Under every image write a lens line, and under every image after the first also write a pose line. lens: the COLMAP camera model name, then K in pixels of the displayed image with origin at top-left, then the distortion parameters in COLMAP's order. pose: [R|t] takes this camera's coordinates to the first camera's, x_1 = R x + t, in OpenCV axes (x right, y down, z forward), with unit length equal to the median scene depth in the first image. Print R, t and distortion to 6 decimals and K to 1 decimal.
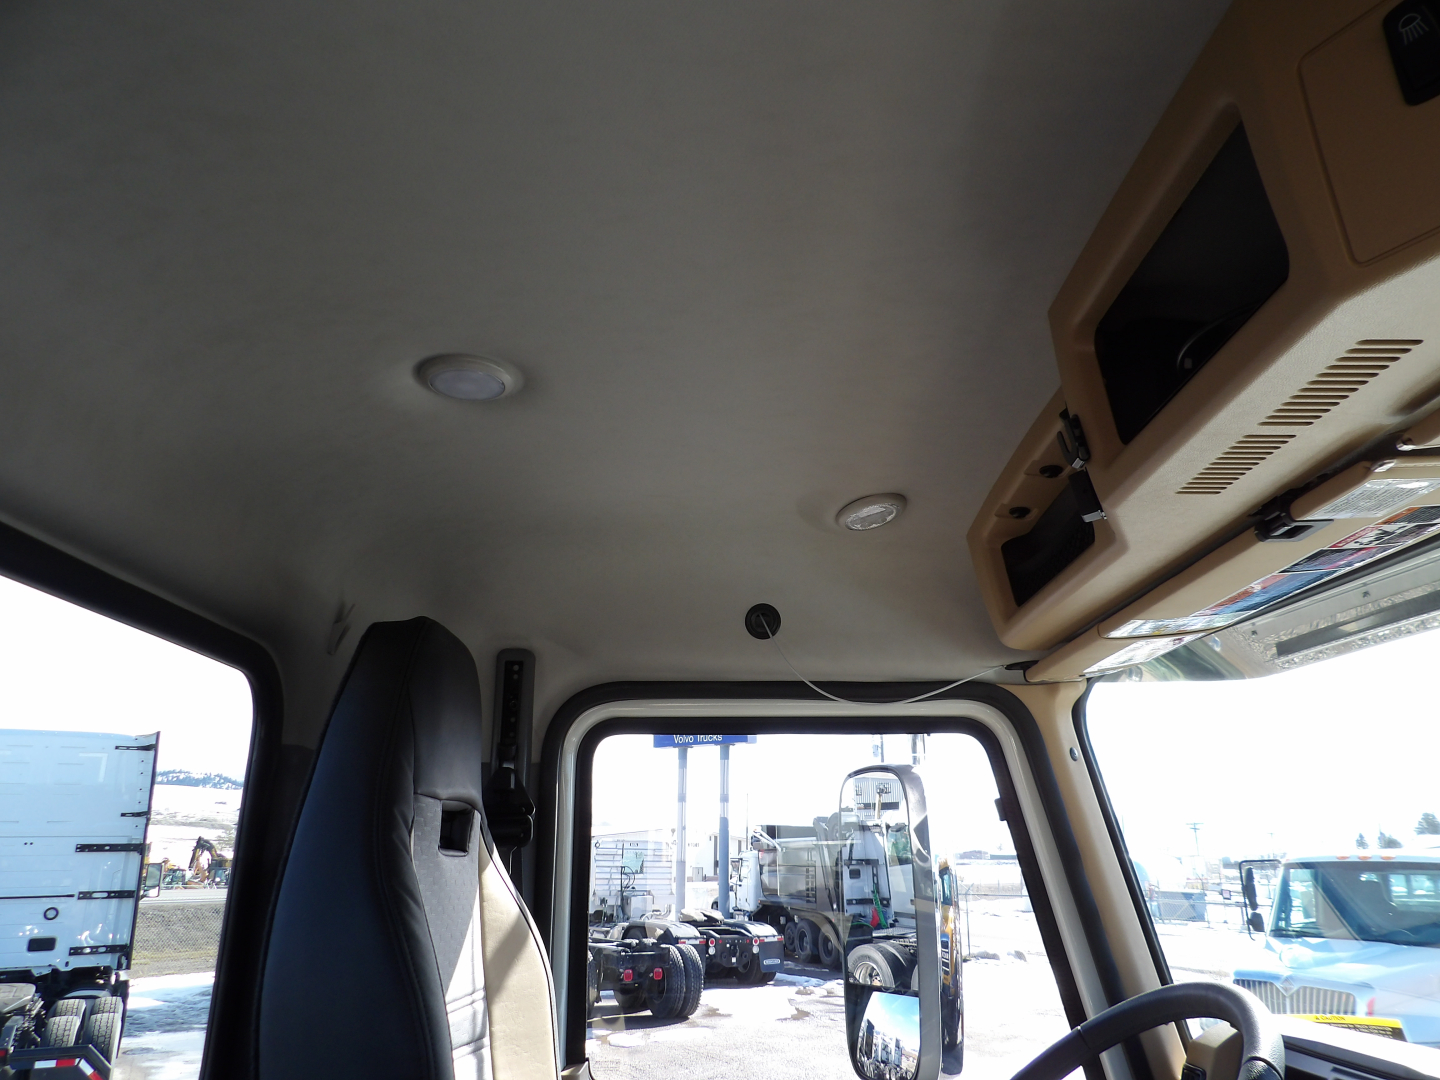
lens RADIAL K [[987.7, 0, 720.0], [0, 987.7, 540.0], [0, 0, 1]] dist [-0.044533, -0.002333]
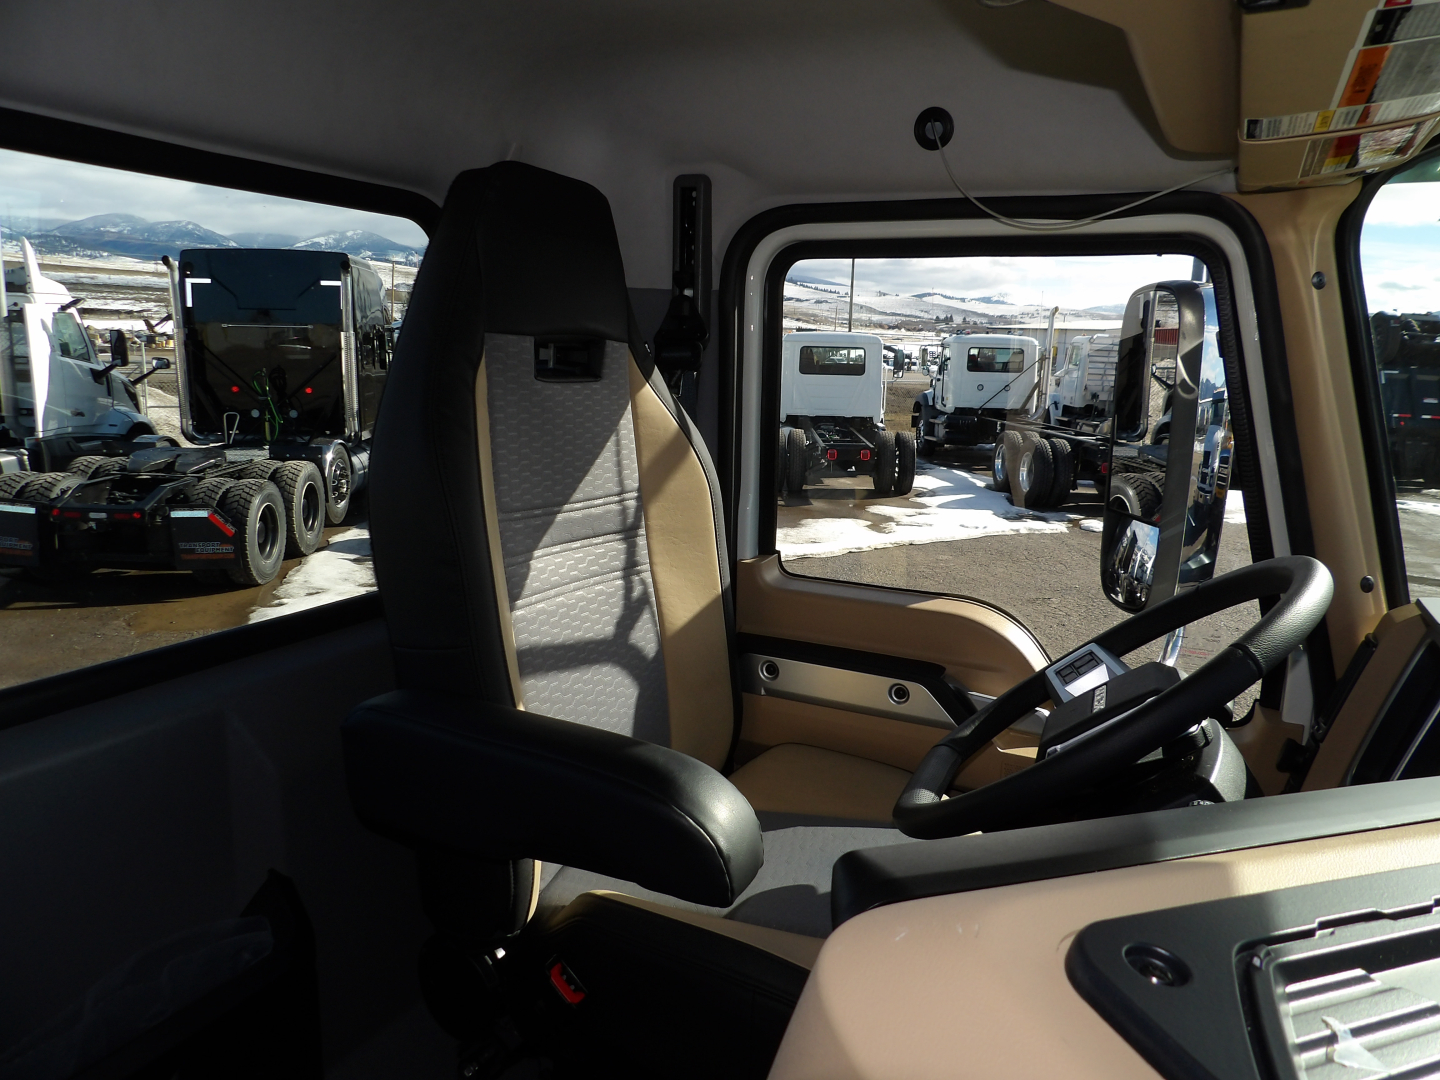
lens RADIAL K [[987.7, 0, 720.0], [0, 987.7, 540.0], [0, 0, 1]] dist [-0.044533, -0.002333]
pose [[0.890205, 0.110089, -0.442058, 0.312562], [0.117167, 0.882391, 0.455695, -0.012261], [0.440234, -0.457457, 0.772610, 0.086398]]
